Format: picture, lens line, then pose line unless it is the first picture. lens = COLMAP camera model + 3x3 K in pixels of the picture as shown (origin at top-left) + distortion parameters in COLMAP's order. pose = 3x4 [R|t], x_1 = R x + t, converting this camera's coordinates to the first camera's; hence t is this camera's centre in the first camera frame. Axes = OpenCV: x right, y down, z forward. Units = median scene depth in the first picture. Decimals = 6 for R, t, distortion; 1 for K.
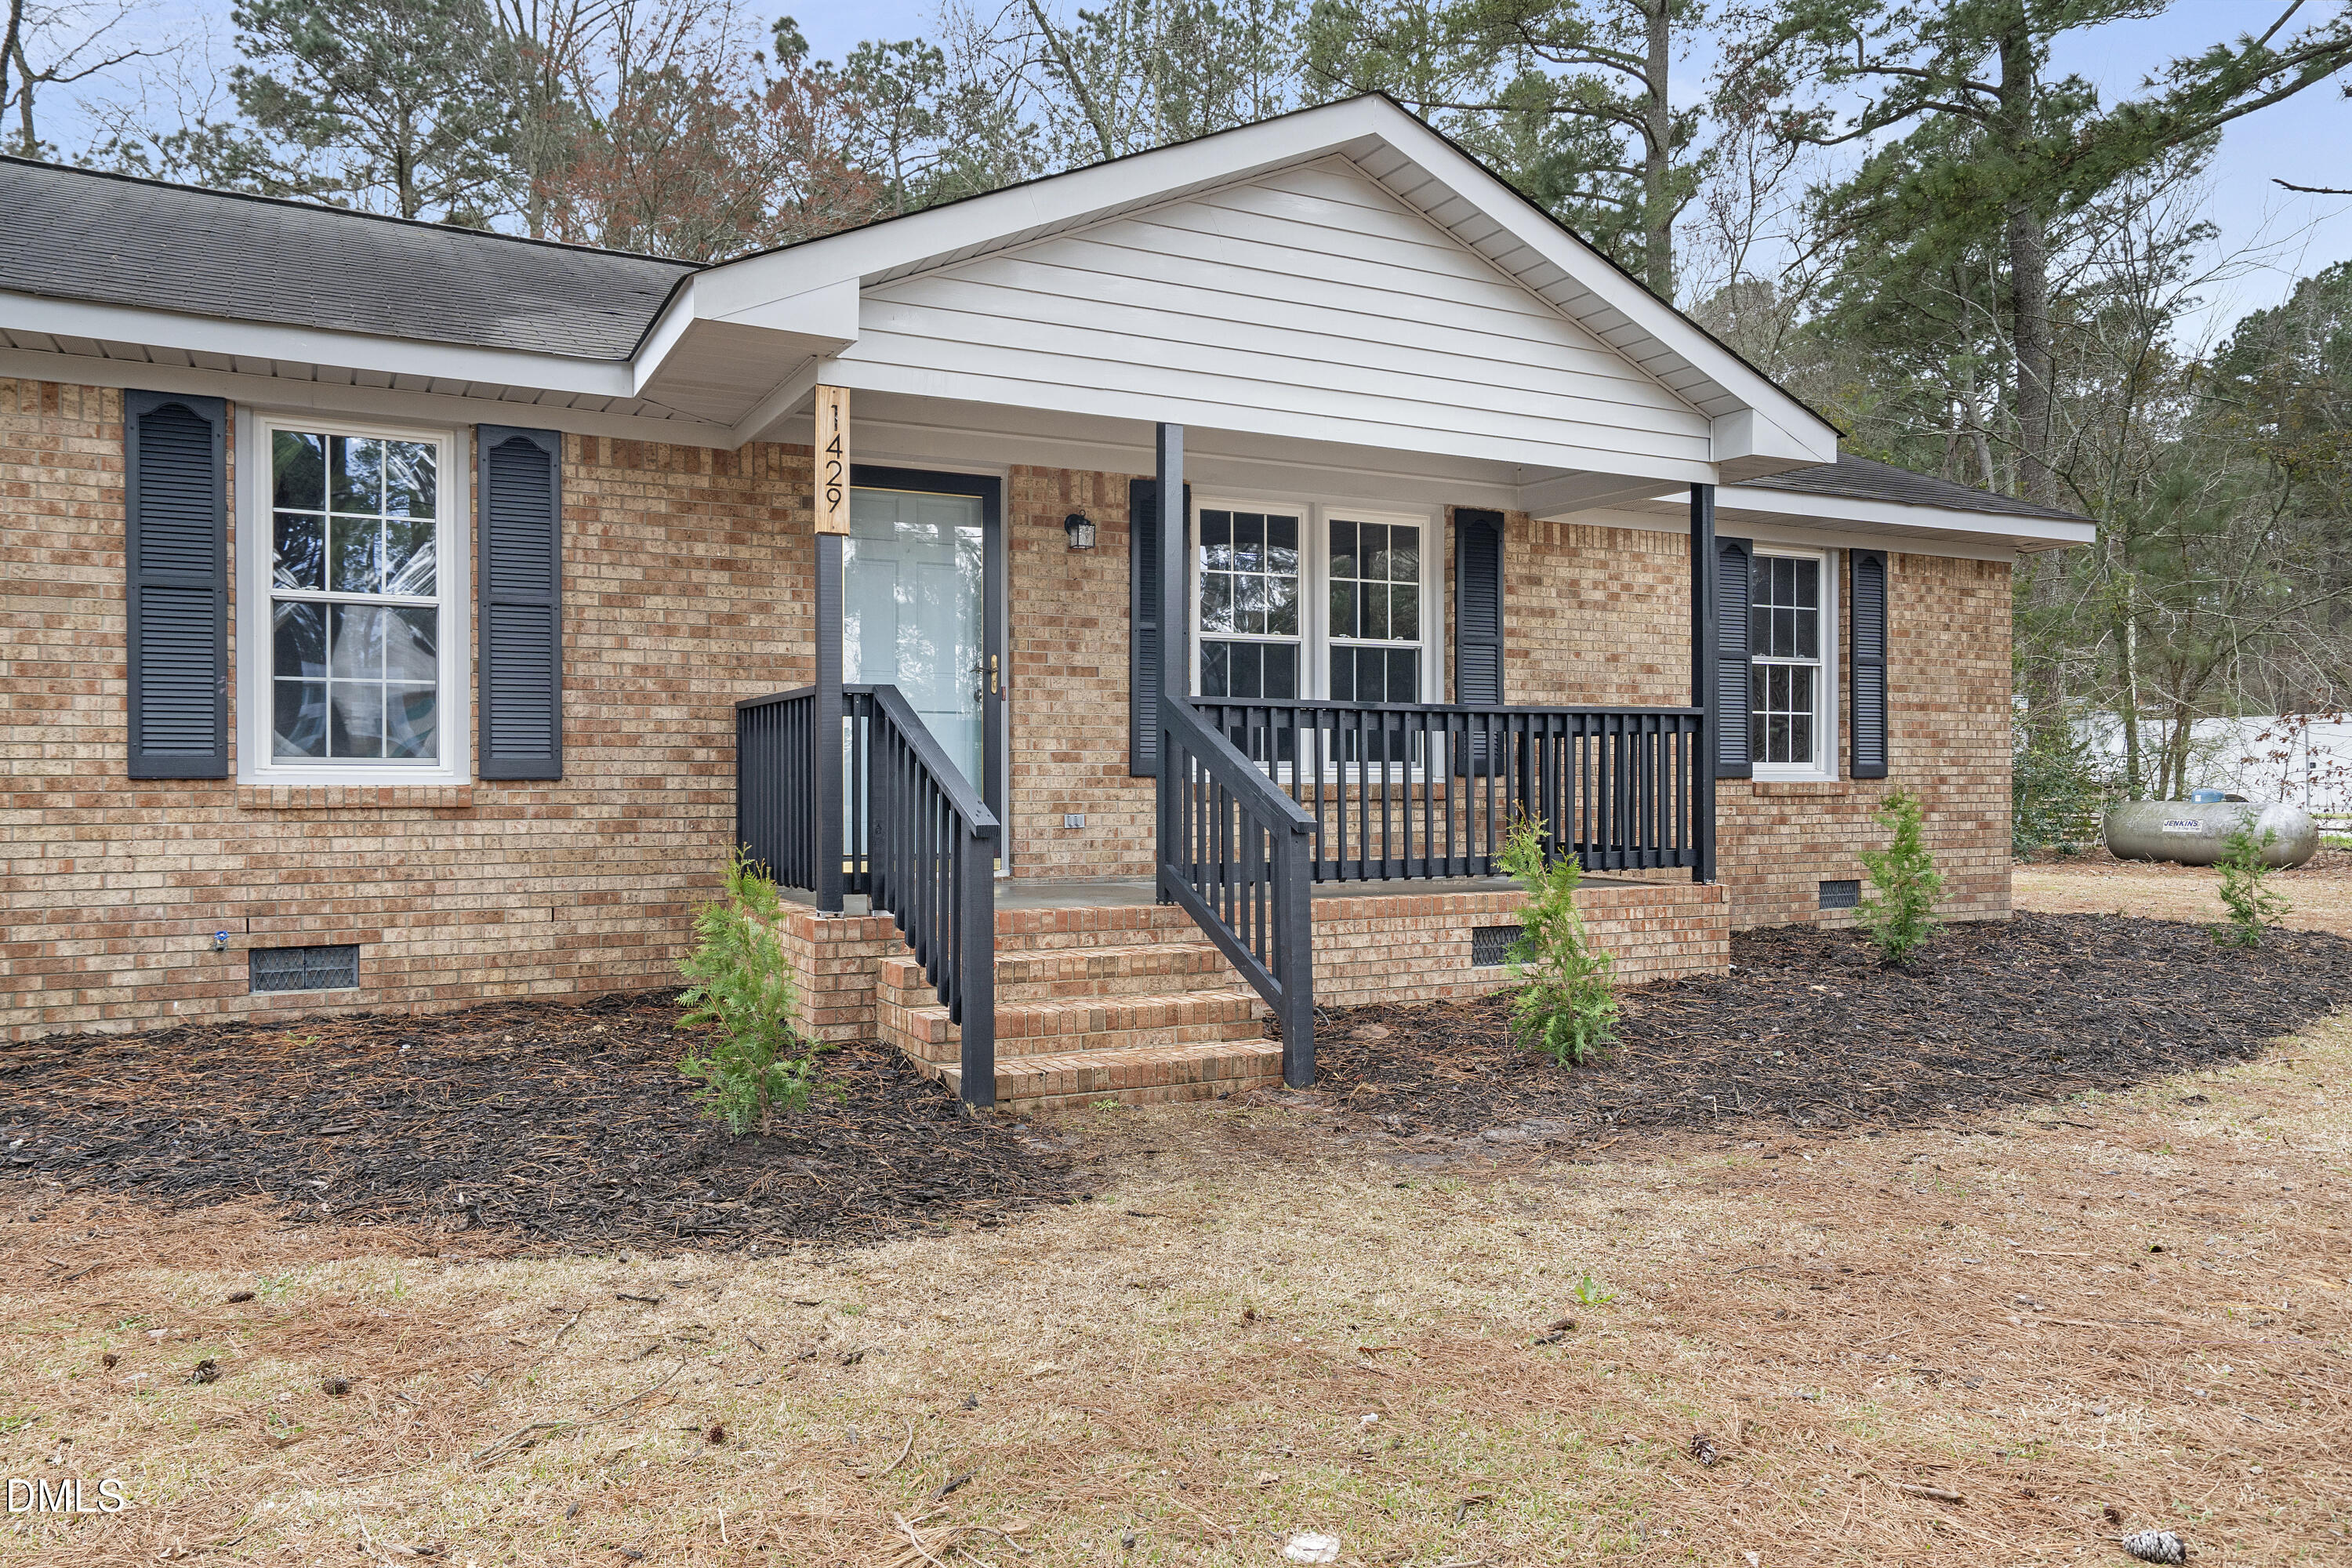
lens RADIAL K [[1680.7, 0, 1180.6], [0, 1680.7, 783.6], [0, 0, 1]] dist [-0.007038, 0.006507]
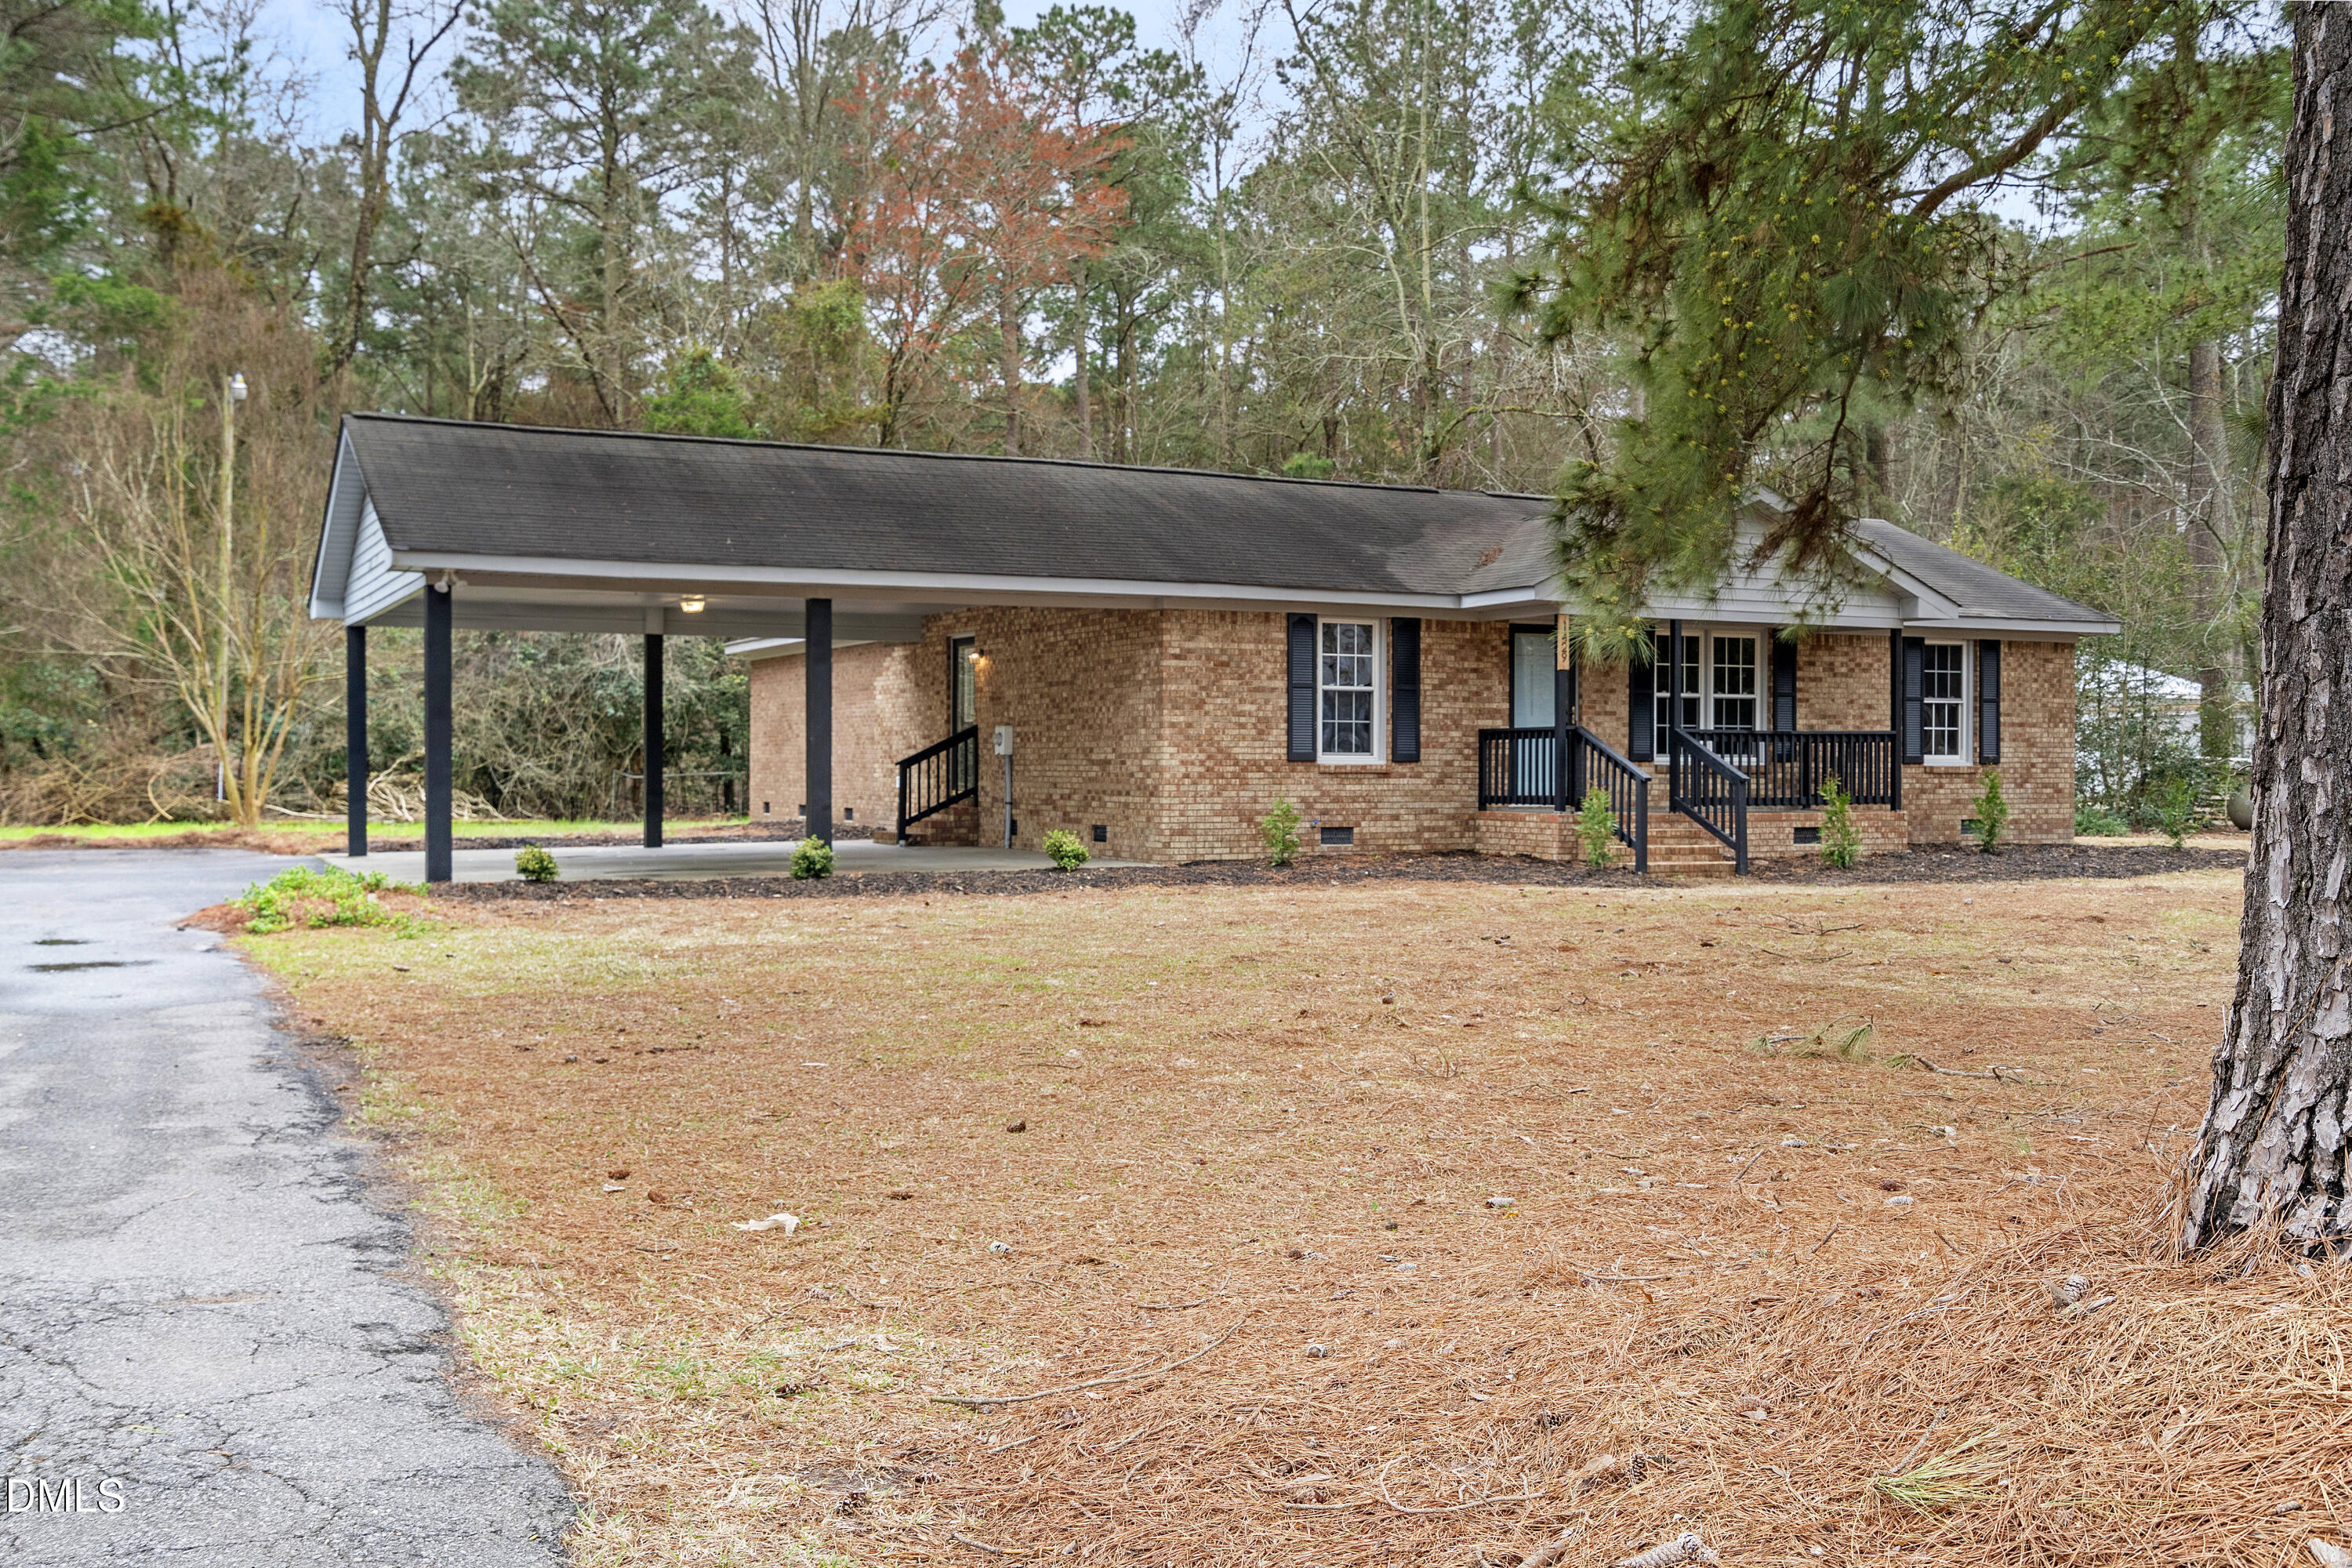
lens RADIAL K [[2180.6, 0, 1172.1], [0, 2180.6, 783.0], [0, 0, 1]] dist [-0.011615, 0.000000]
pose [[0.999503, 0.004061, -0.031263, -0.482928], [-0.003890, 0.999977, 0.005504, 0.009309], [0.031285, -0.005380, 0.999496, -1.662188]]
